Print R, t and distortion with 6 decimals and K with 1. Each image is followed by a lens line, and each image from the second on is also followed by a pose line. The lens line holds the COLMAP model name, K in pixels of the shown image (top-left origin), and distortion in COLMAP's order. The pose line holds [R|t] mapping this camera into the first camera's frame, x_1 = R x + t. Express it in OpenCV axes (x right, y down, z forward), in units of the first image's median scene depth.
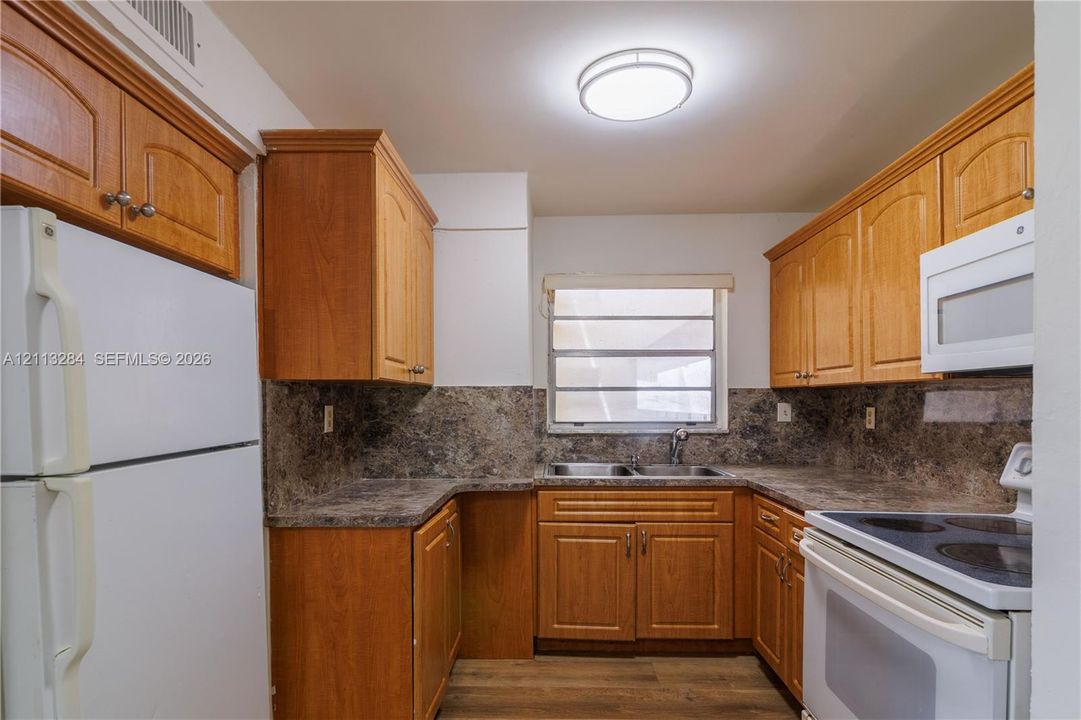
lens RADIAL K [[534.9, 0, 414.5], [0, 534.9, 399.7], [0, 0, 1]] dist [-0.000405, -0.000206]
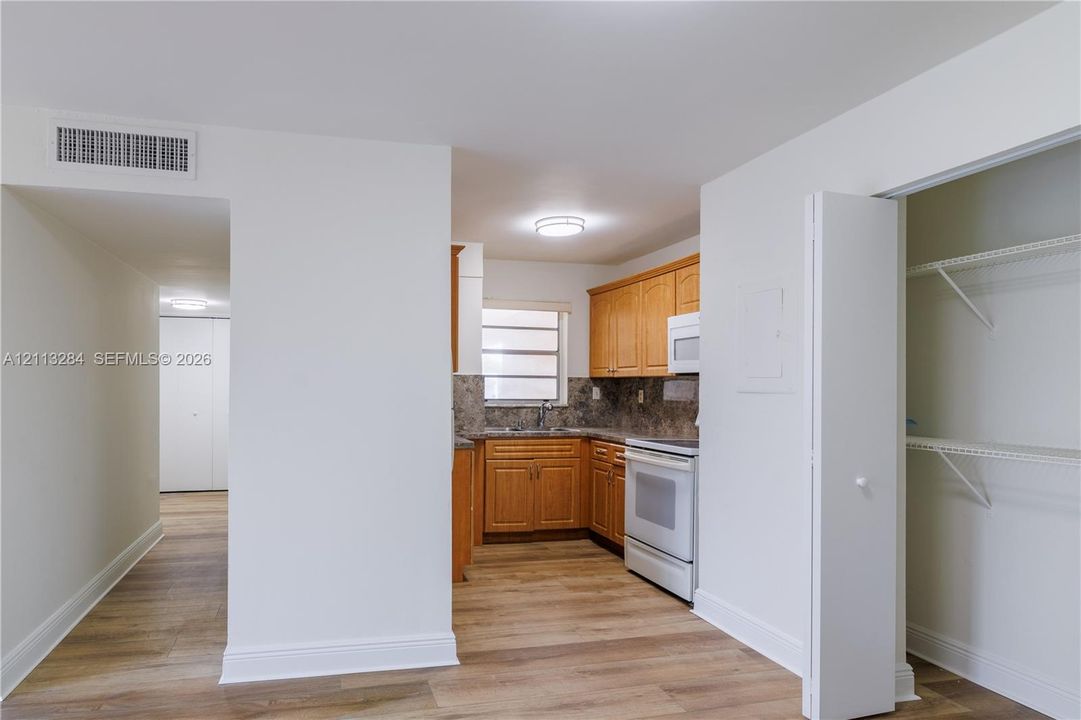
lens RADIAL K [[635.1, 0, 459.7], [0, 635.1, 375.5], [0, 0, 1]] dist [0.002713, 0.000670]
pose [[0.893573, 0.017085, 0.448593, -0.666032], [-0.012472, 0.999835, -0.013237, 0.002388], [-0.448745, 0.006233, 0.893638, -0.636914]]
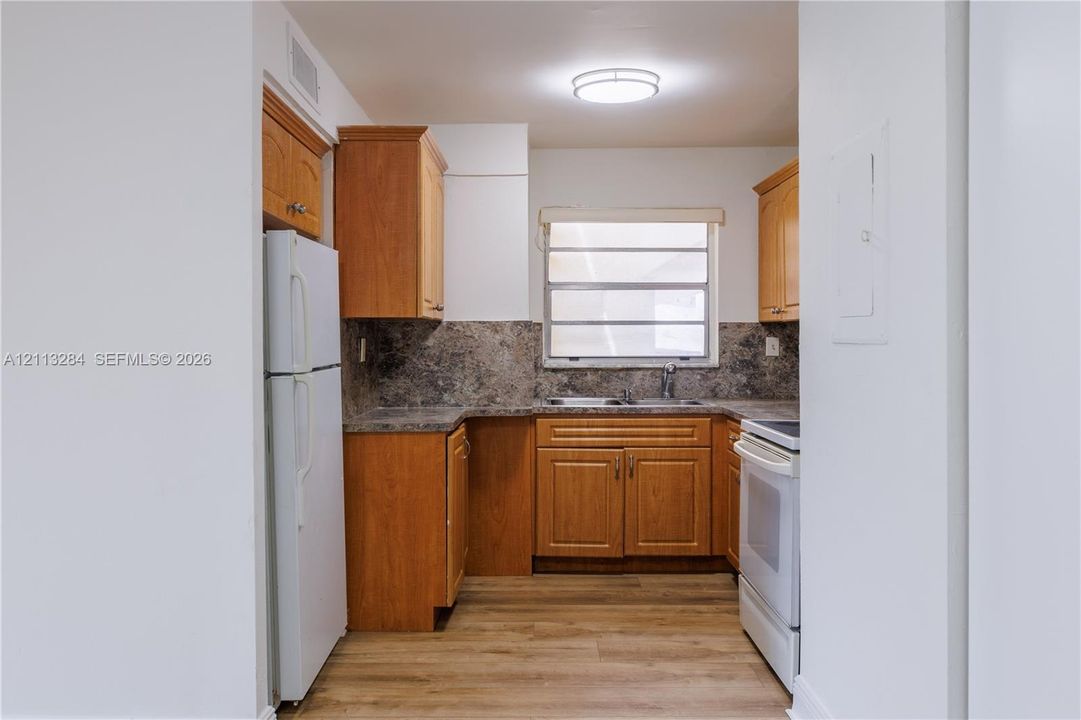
lens RADIAL K [[857.6, 0, 495.0], [0, 857.6, 336.4], [0, 0, 1]] dist [0.009713, 0.002237]
pose [[0.979782, 0.000790, 0.200065, -0.186163], [-0.001323, 0.999996, 0.002533, 0.001611], [-0.200062, -0.002746, 0.979779, -0.637952]]
